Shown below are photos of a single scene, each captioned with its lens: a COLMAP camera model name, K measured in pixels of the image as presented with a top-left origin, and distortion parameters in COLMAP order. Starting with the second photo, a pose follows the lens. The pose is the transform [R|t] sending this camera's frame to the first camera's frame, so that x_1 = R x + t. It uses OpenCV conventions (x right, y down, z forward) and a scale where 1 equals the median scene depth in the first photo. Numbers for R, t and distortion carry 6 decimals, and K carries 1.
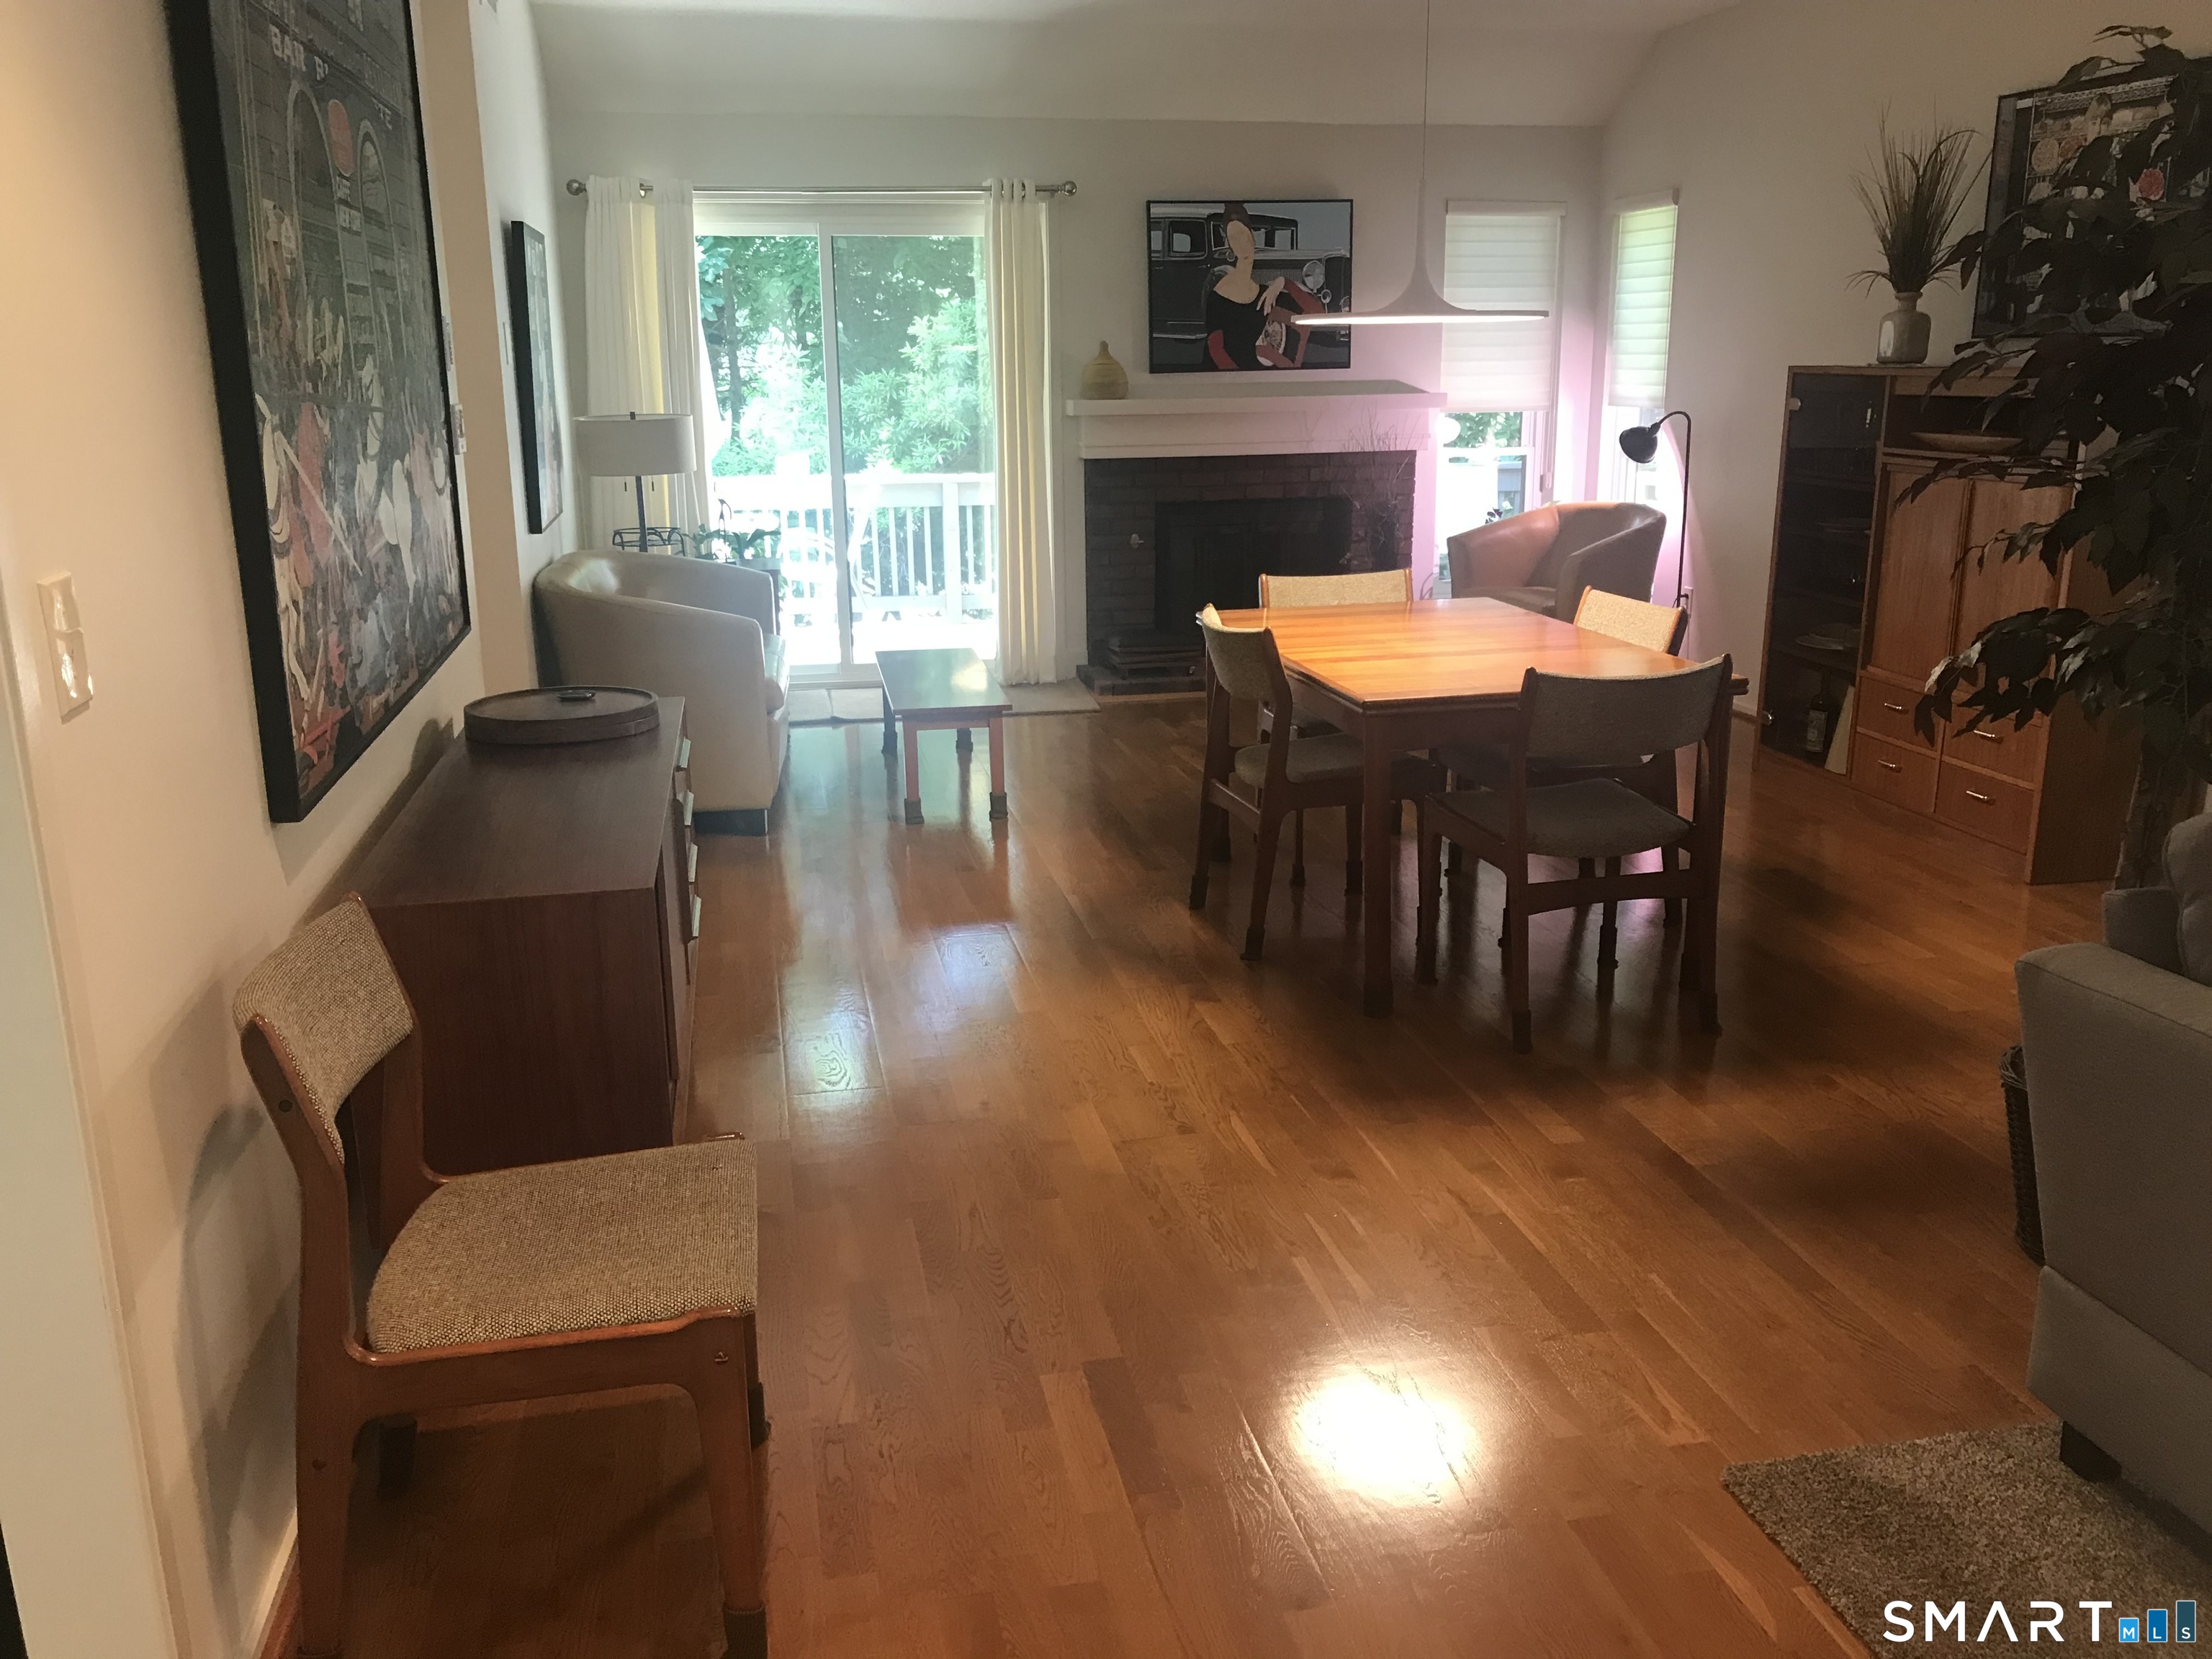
lens RADIAL K [[1818.9, 0, 1099.3], [0, 1818.9, 832.9], [0, 0, 1]] dist [0.034407, -0.027402]
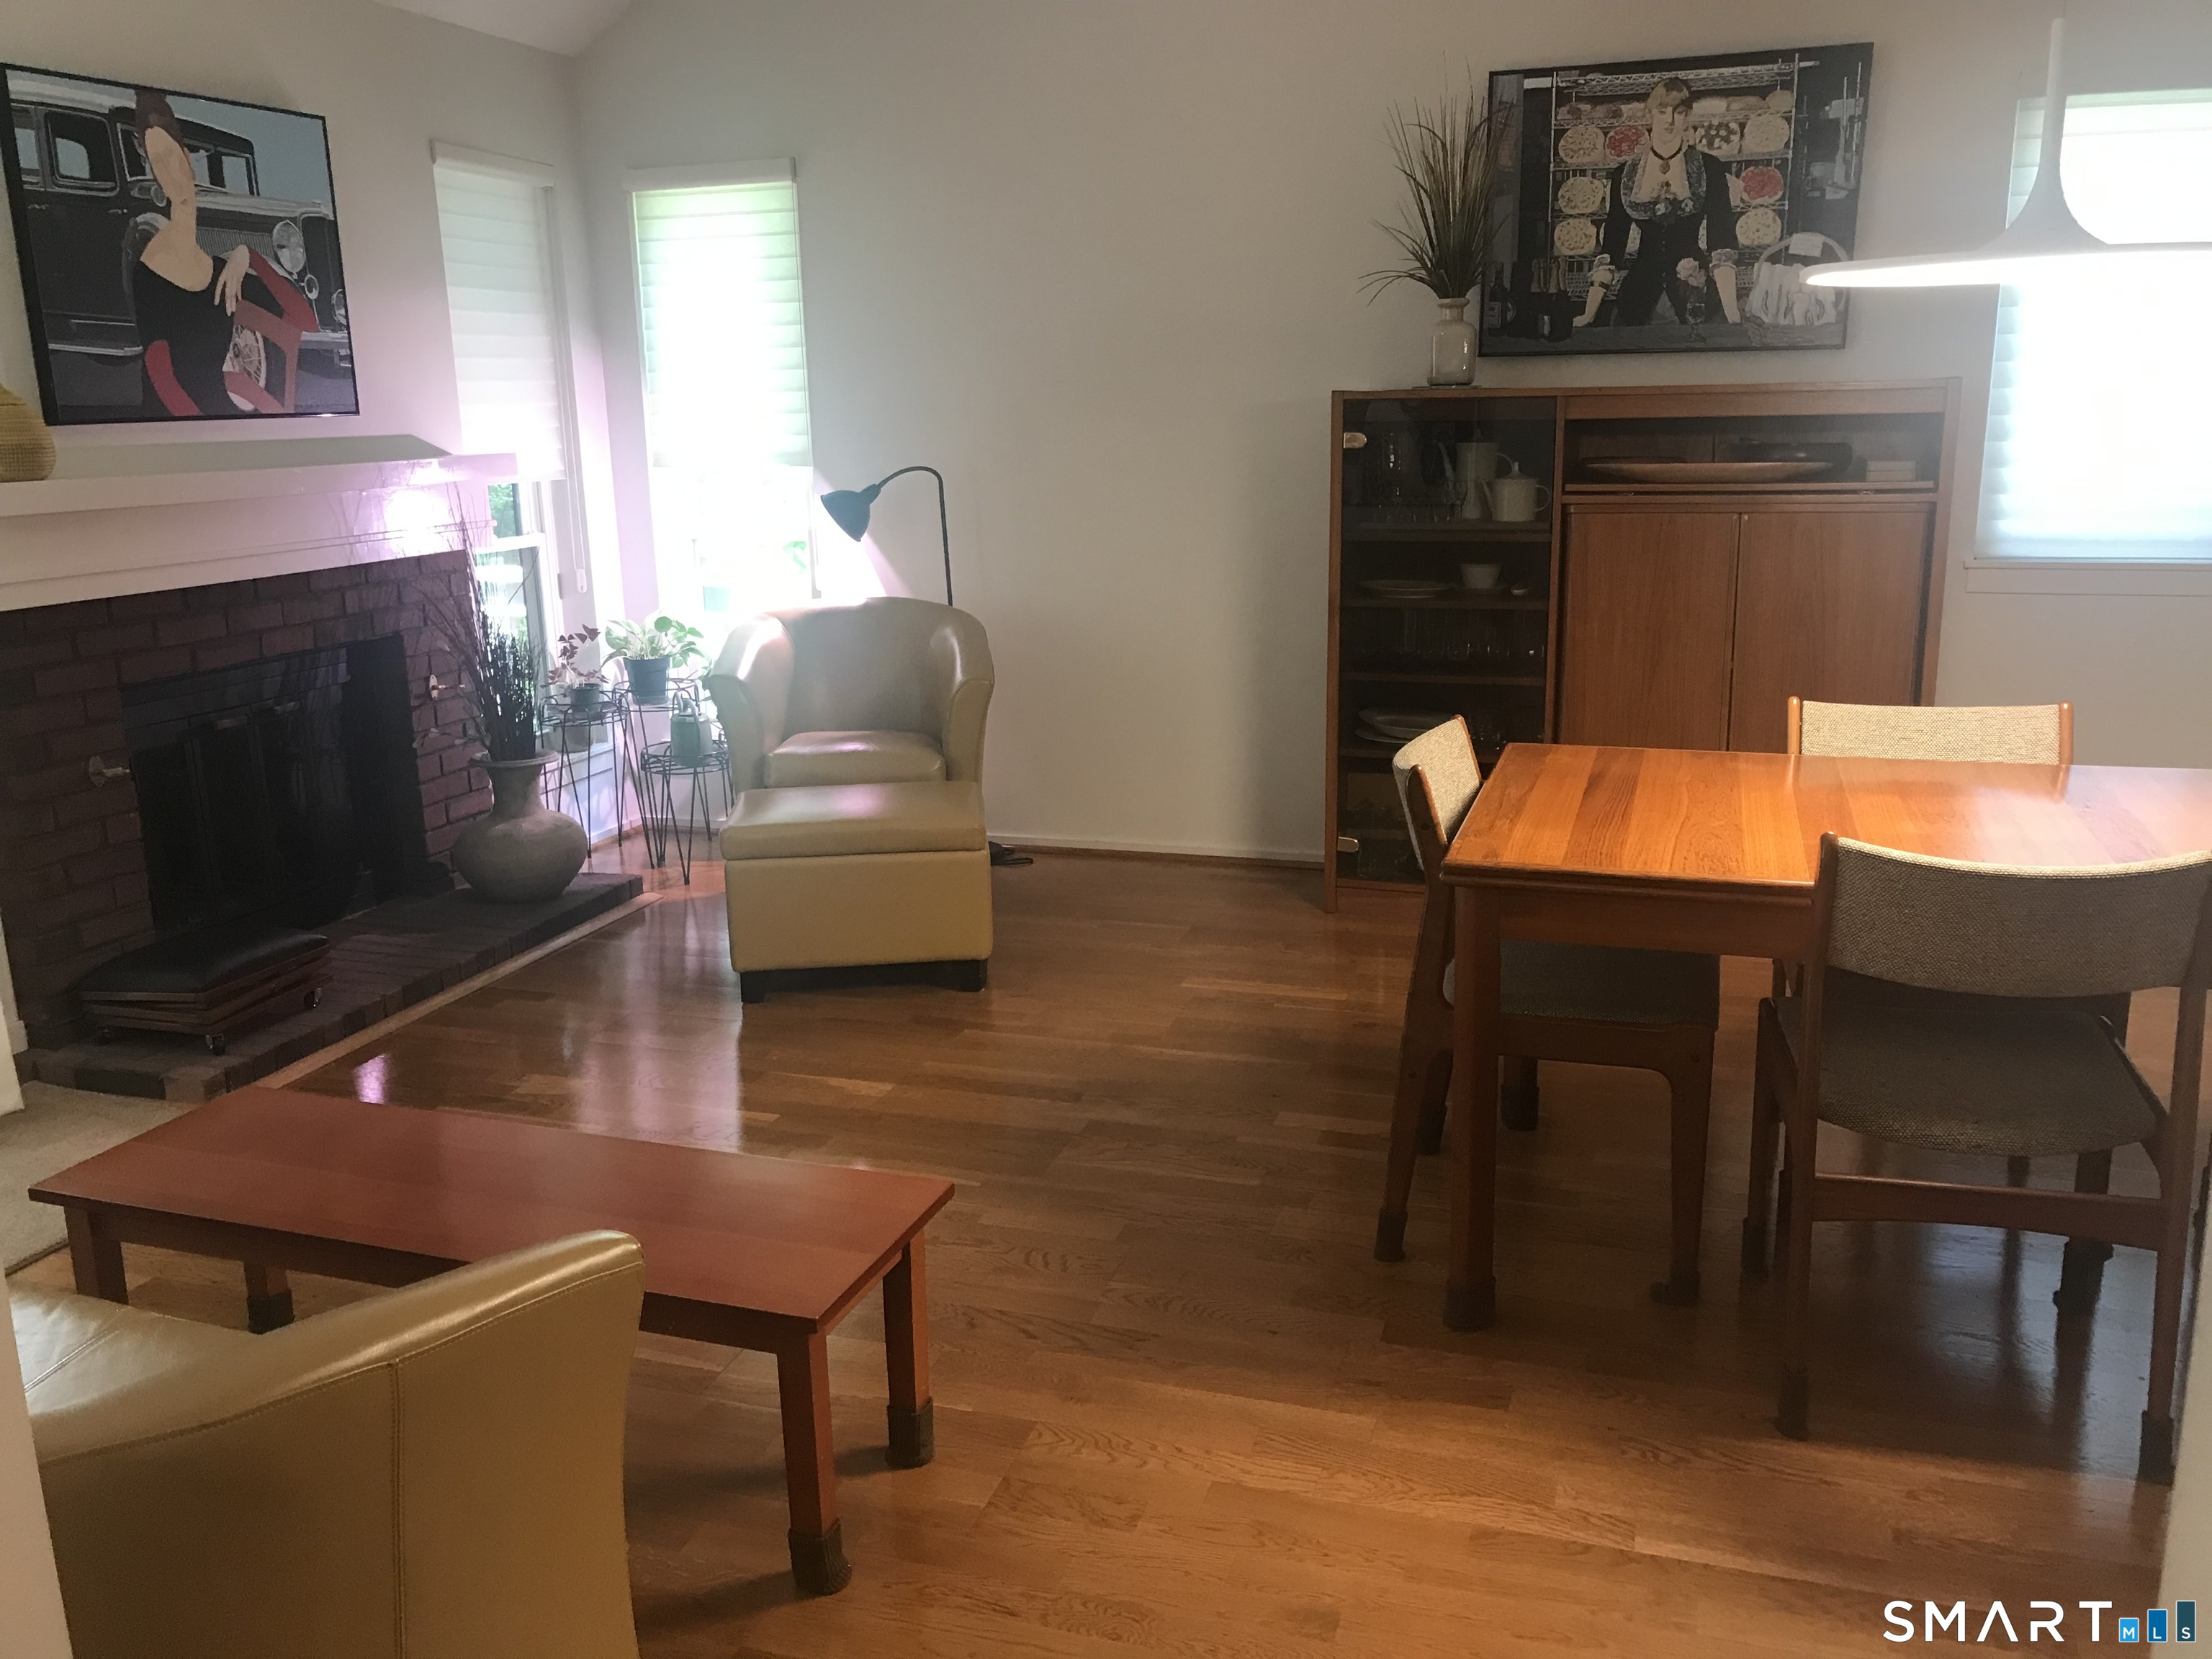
lens RADIAL K [[1818.9, 0, 1107.5], [0, 1818.9, 826.3], [0, 0, 1]] dist [0.034407, -0.027402]
pose [[0.487123, -0.201521, 0.849765, -0.267904], [0.238342, 0.966753, 0.092636, -0.130151], [-0.840181, 0.157409, 0.518959, 0.537478]]
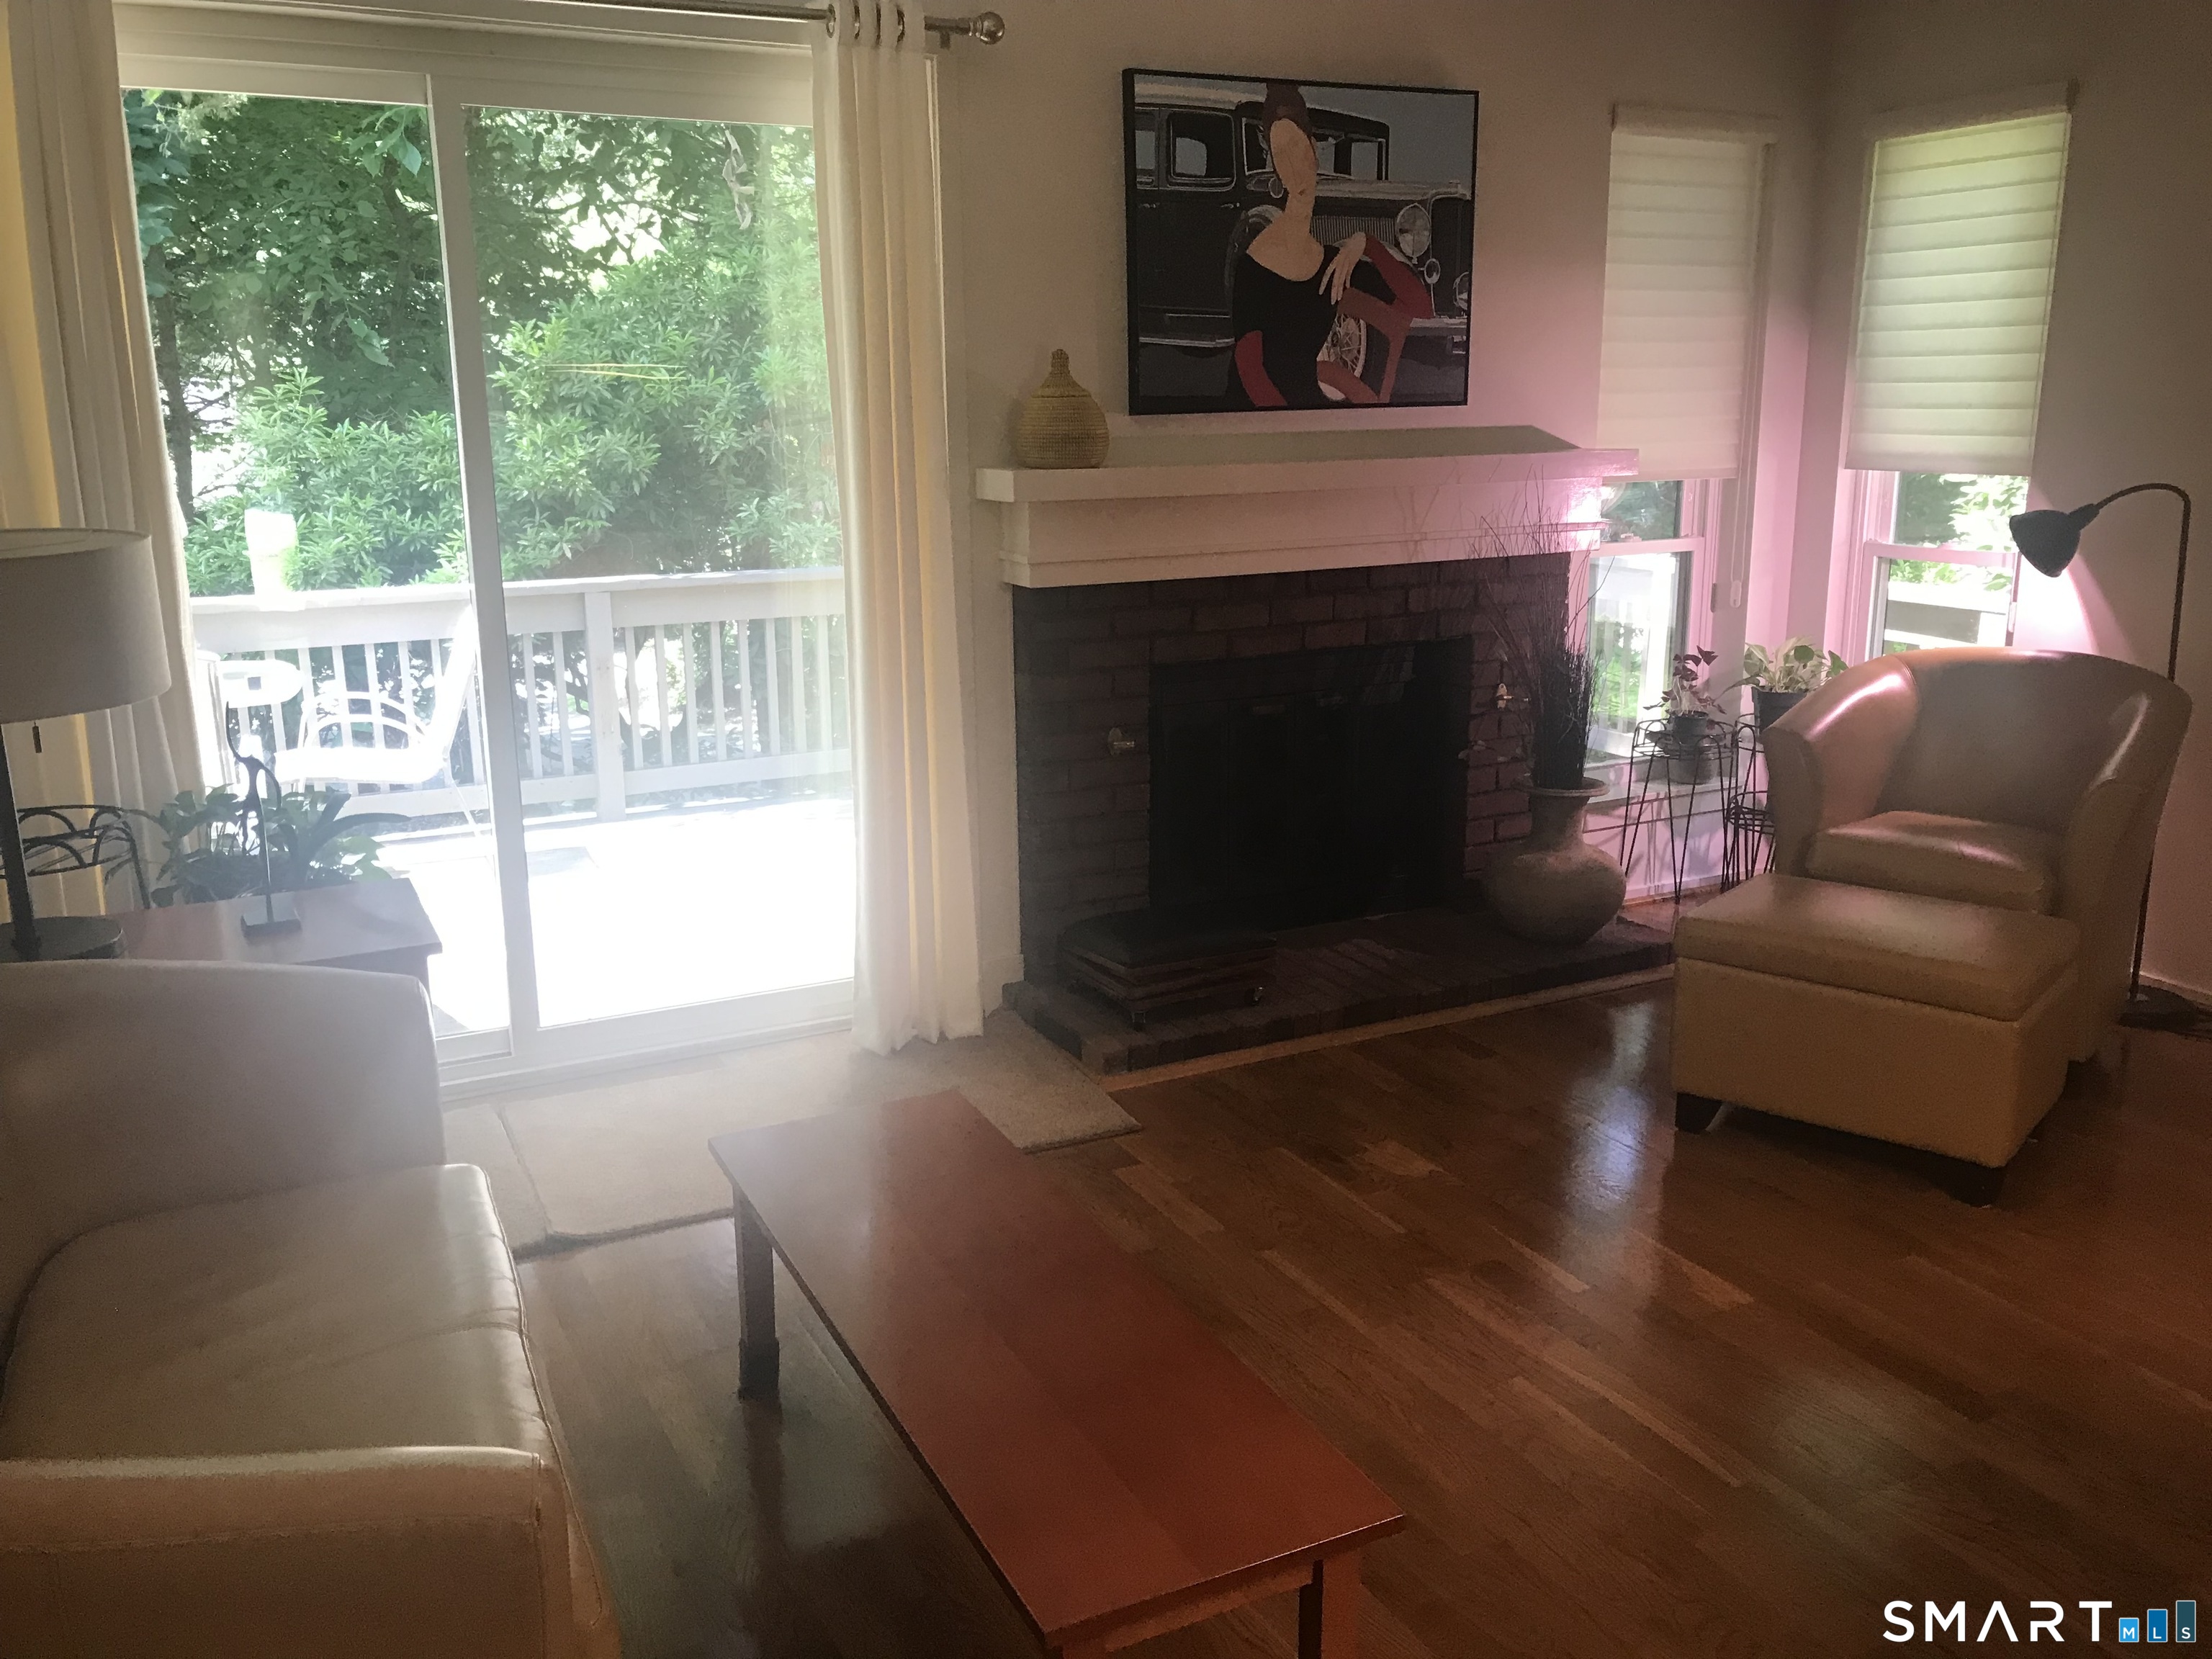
lens RADIAL K [[1818.9, 0, 1103.4], [0, 1818.9, 822.3], [0, 0, 1]] dist [0.034407, -0.027402]
pose [[0.961162, -0.061121, 0.269130, -0.123570], [0.068161, 0.997531, -0.016882, -0.131783], [-0.267434, 0.034571, 0.962956, 0.520951]]
